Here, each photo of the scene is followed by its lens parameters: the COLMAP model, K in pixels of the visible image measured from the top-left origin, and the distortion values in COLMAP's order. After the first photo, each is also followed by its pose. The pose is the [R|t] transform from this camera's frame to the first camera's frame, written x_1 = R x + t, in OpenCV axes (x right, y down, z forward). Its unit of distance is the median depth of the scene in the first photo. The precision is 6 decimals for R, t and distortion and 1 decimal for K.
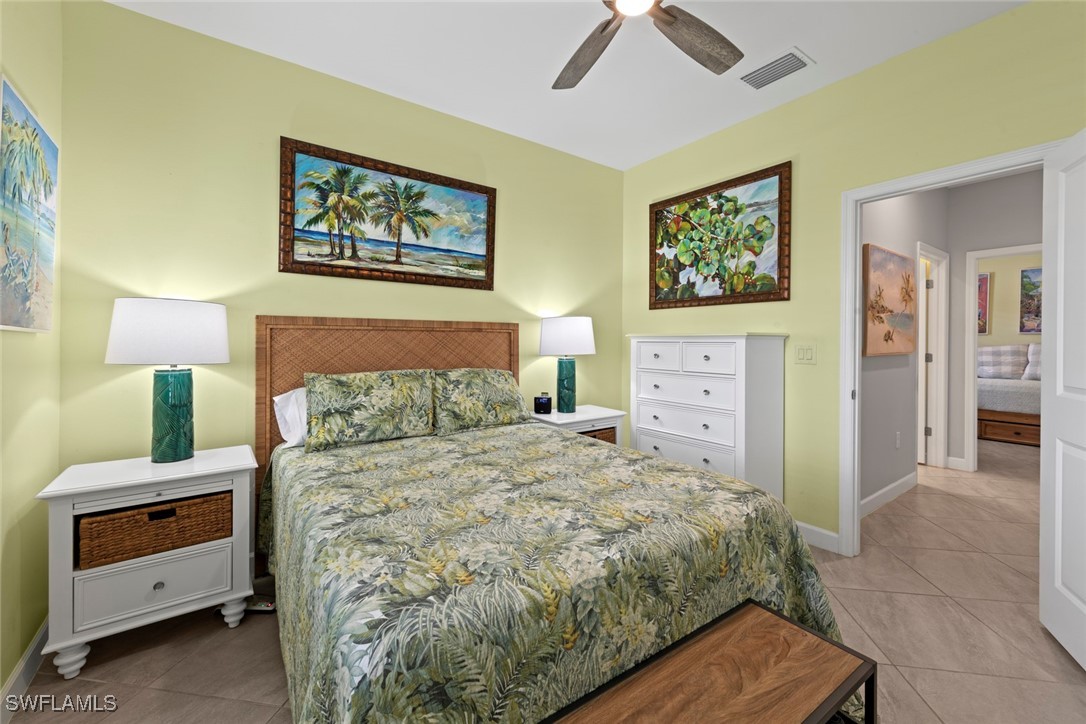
lens RADIAL K [[448.7, 0, 538.8], [0, 448.7, 344.0], [0, 0, 1]] dist [0.001542, 0.000146]
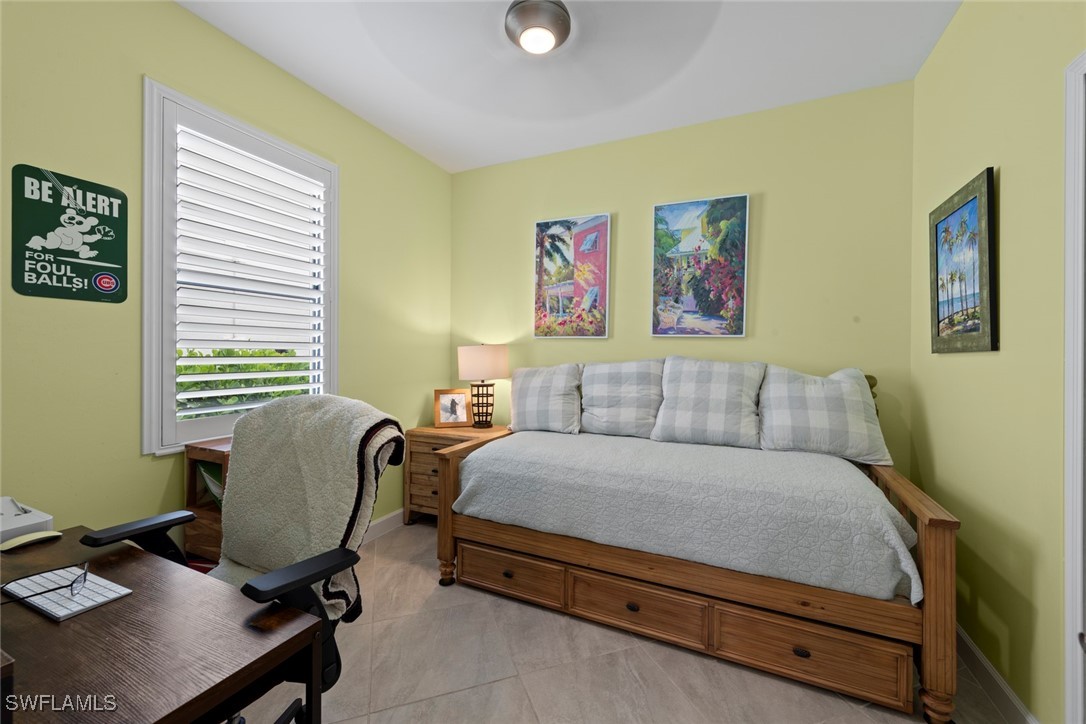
lens RADIAL K [[430.3, 0, 545.5], [0, 430.3, 355.2], [0, 0, 1]] dist [0.008518, -0.000639]
pose [[0.869204, -0.002150, 0.494449, 0.747840], [-0.000415, 0.999987, 0.005078, -0.005560], [-0.494453, -0.004619, 0.869192, 0.659804]]
